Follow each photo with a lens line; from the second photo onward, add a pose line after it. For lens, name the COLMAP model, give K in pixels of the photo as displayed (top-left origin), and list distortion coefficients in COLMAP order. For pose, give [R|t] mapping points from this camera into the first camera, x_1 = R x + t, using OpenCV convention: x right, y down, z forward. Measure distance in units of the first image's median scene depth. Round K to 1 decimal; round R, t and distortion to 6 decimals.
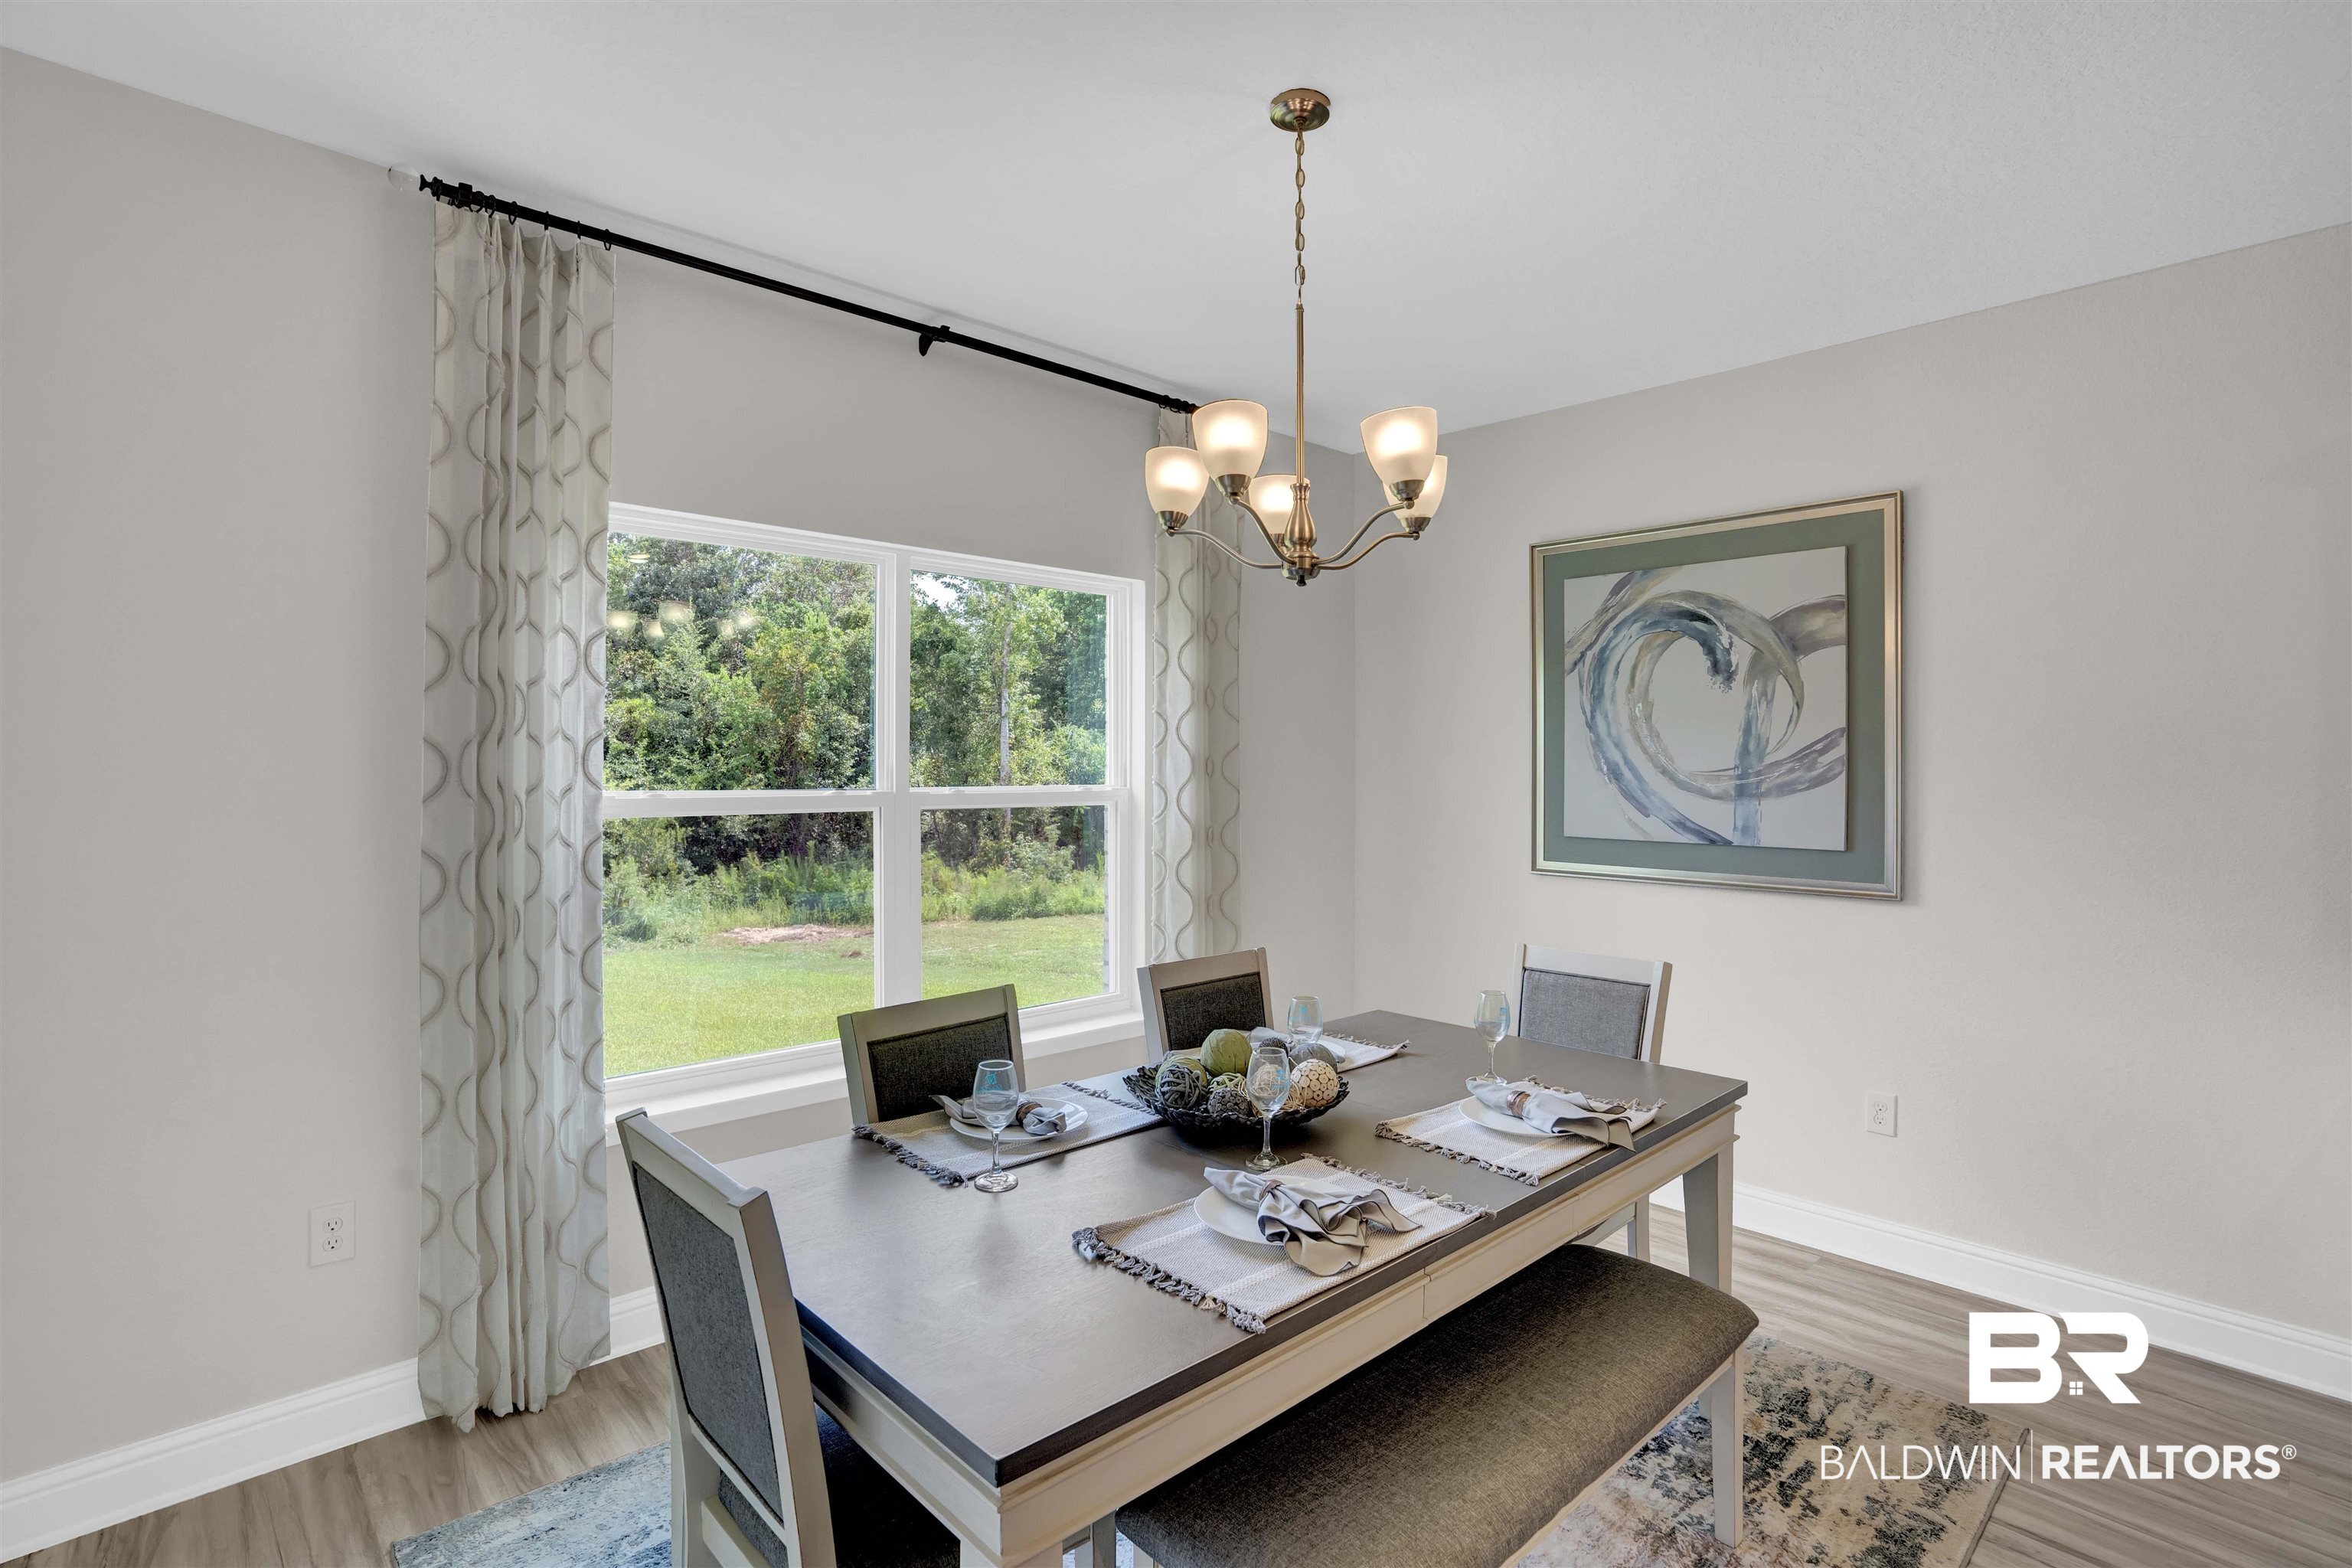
lens RADIAL K [[1123.1, 0, 1193.1], [0, 1123.1, 775.7], [0, 0, 1]] dist [-0.043171, 0.009812]
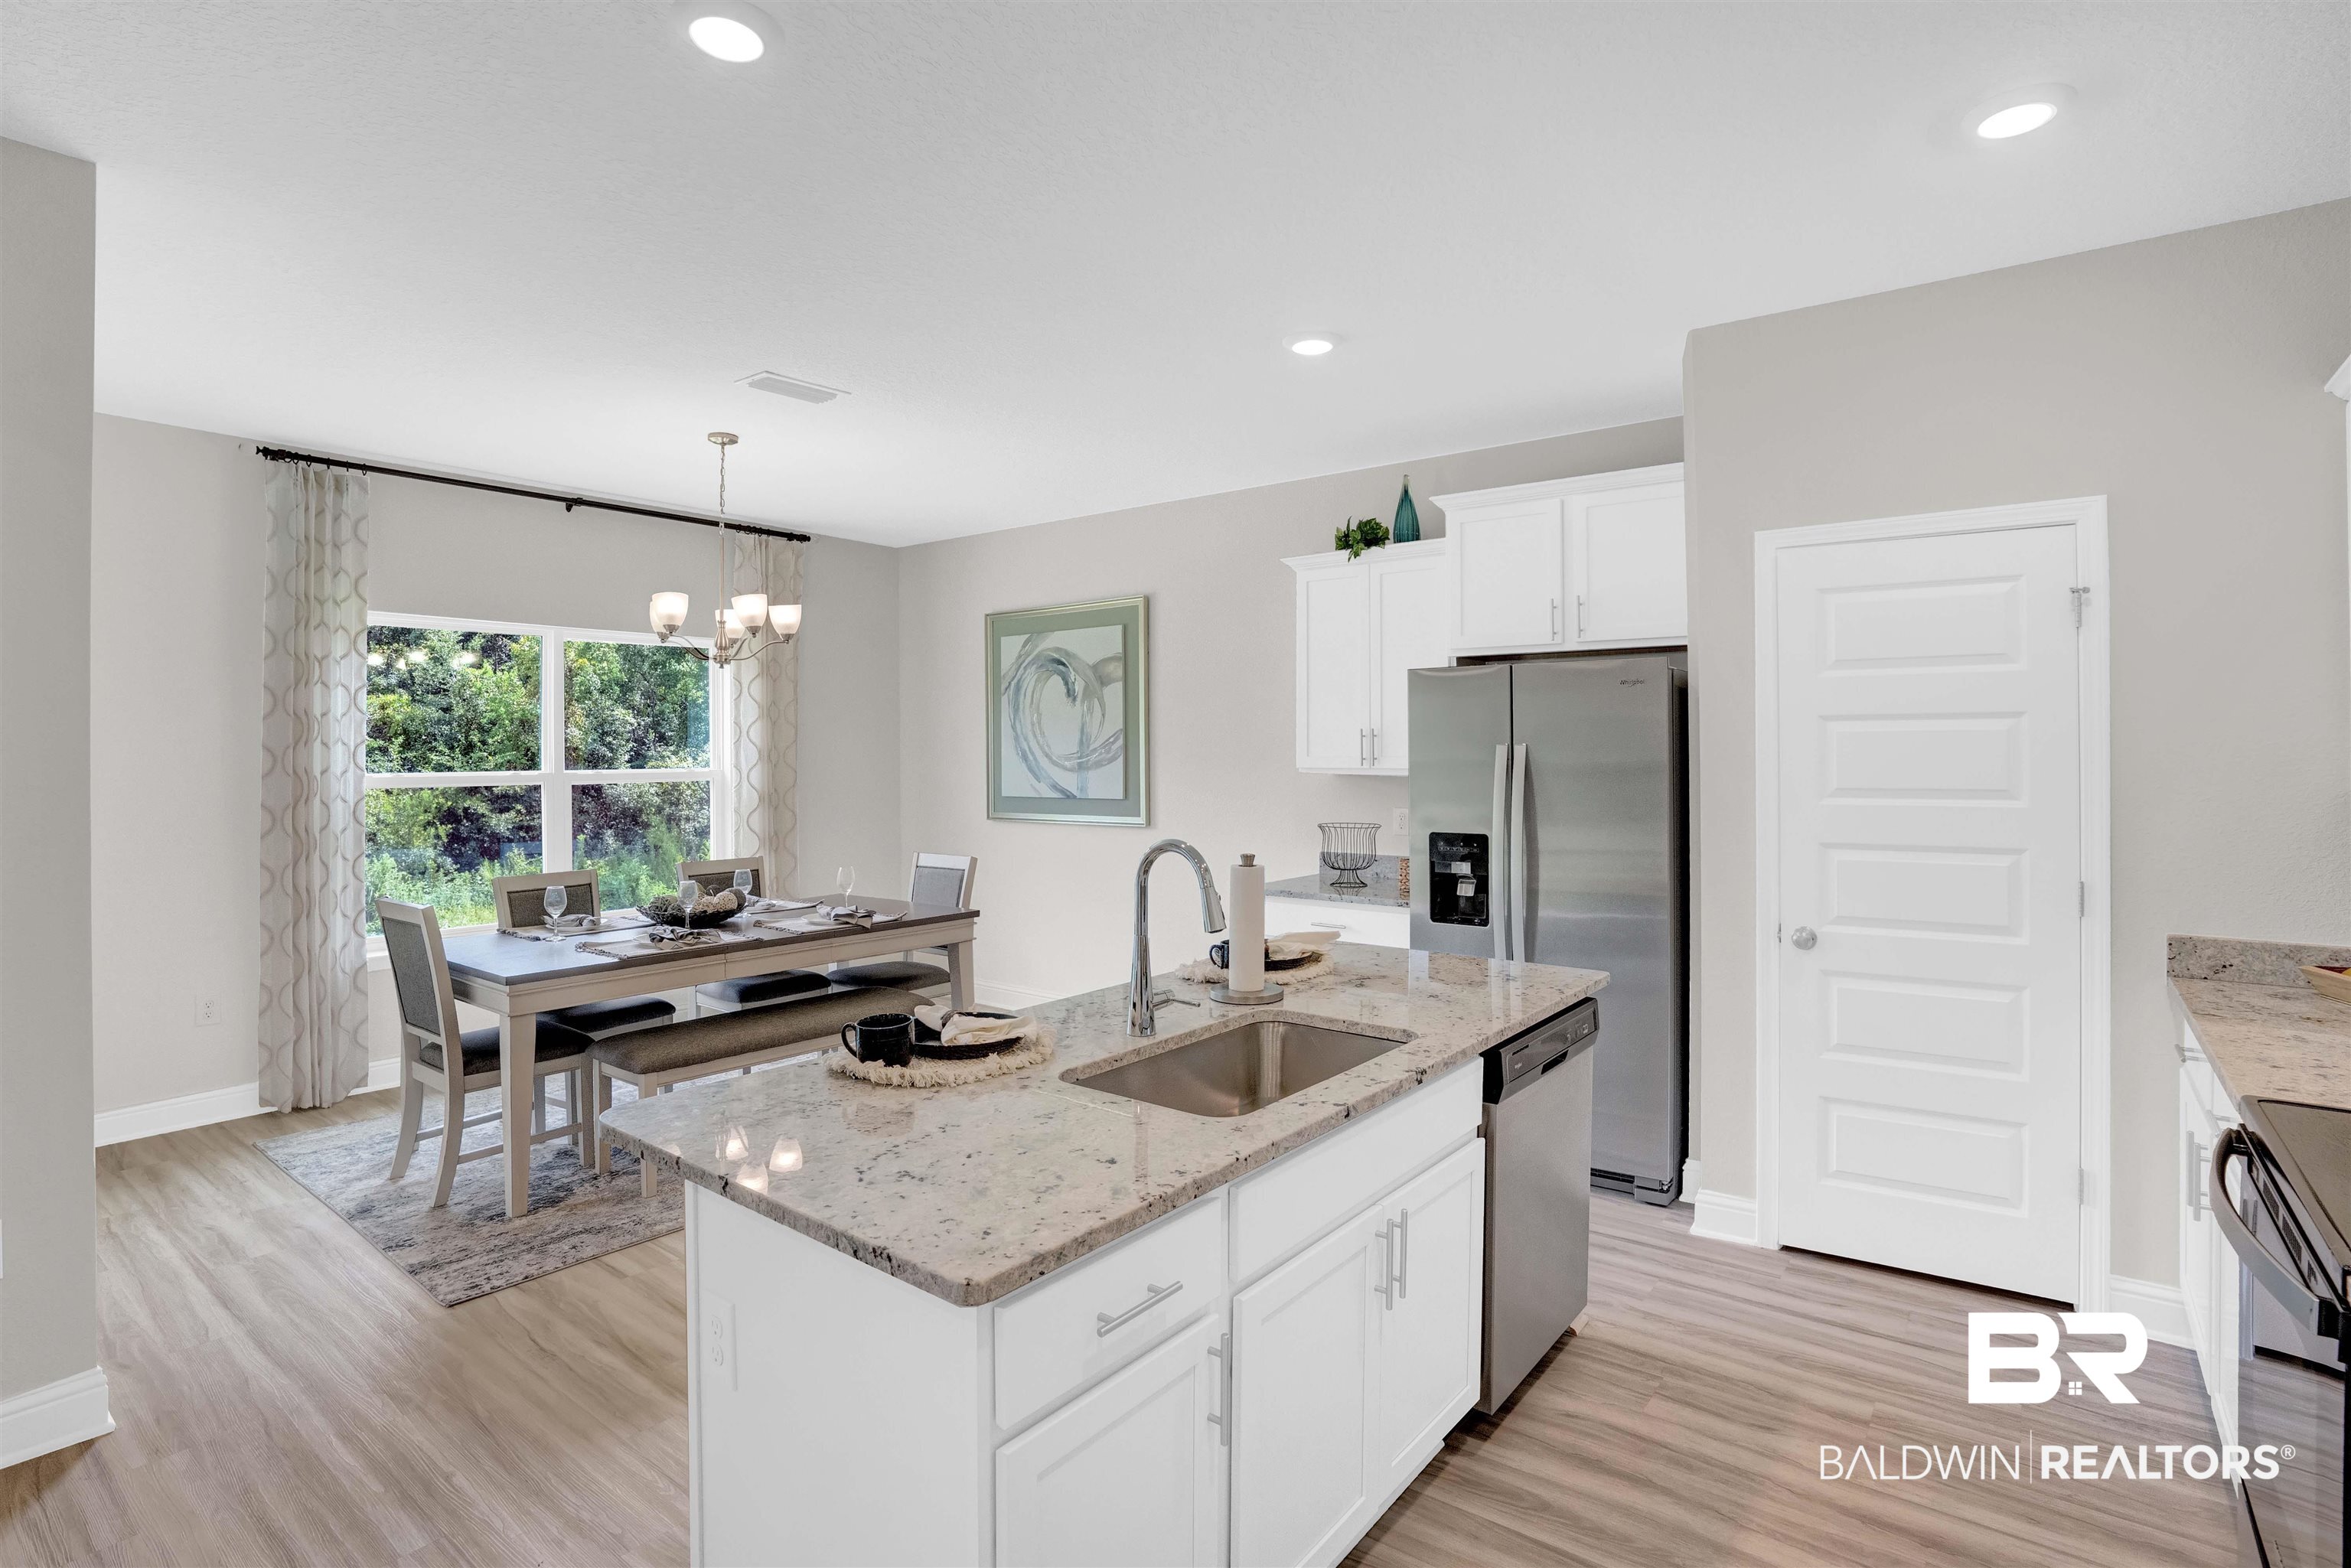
lens RADIAL K [[1122.6, 0, 1167.8], [0, 1122.6, 751.7], [0, 0, 1]] dist [-0.043171, 0.009812]
pose [[0.989169, -0.011960, 0.146293, 0.400015], [0.013767, 0.999841, -0.011346, 0.014507], [-0.146134, 0.013237, 0.989176, -0.769763]]
